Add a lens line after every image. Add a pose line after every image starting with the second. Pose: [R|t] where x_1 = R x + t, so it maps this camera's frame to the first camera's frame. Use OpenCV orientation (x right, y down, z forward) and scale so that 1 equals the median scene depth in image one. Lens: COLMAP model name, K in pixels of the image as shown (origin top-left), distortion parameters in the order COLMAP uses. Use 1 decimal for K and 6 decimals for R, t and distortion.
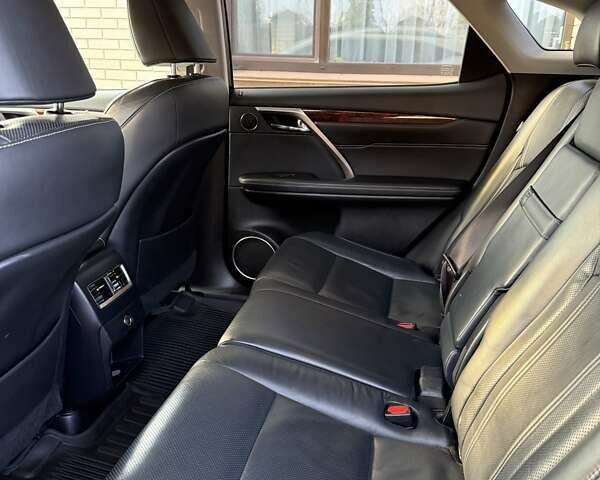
lens RADIAL K [[559.8, 0, 302.8], [0, 559.8, 241.9], [0, 0, 1]] dist [0.071717, 0.000000]
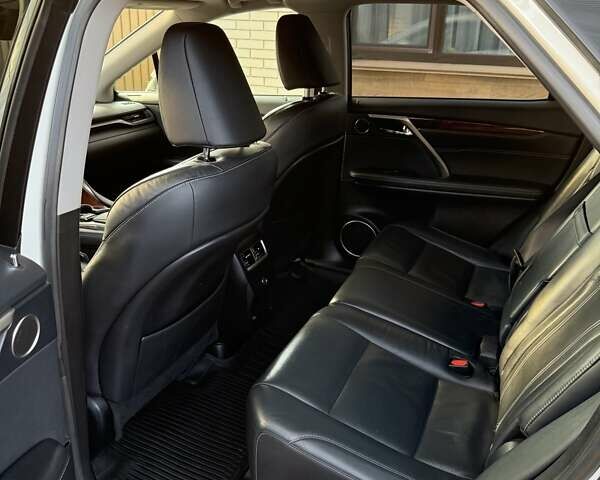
lens RADIAL K [[559.8, 0, 299.9], [0, 559.8, 237.0], [0, 0, 1]] dist [0.071717, 0.000000]
pose [[0.980215, 0.067522, -0.186060, 0.019198], [-0.059955, 0.997140, 0.046006, -0.033372], [0.188634, -0.033941, 0.981461, -0.298546]]
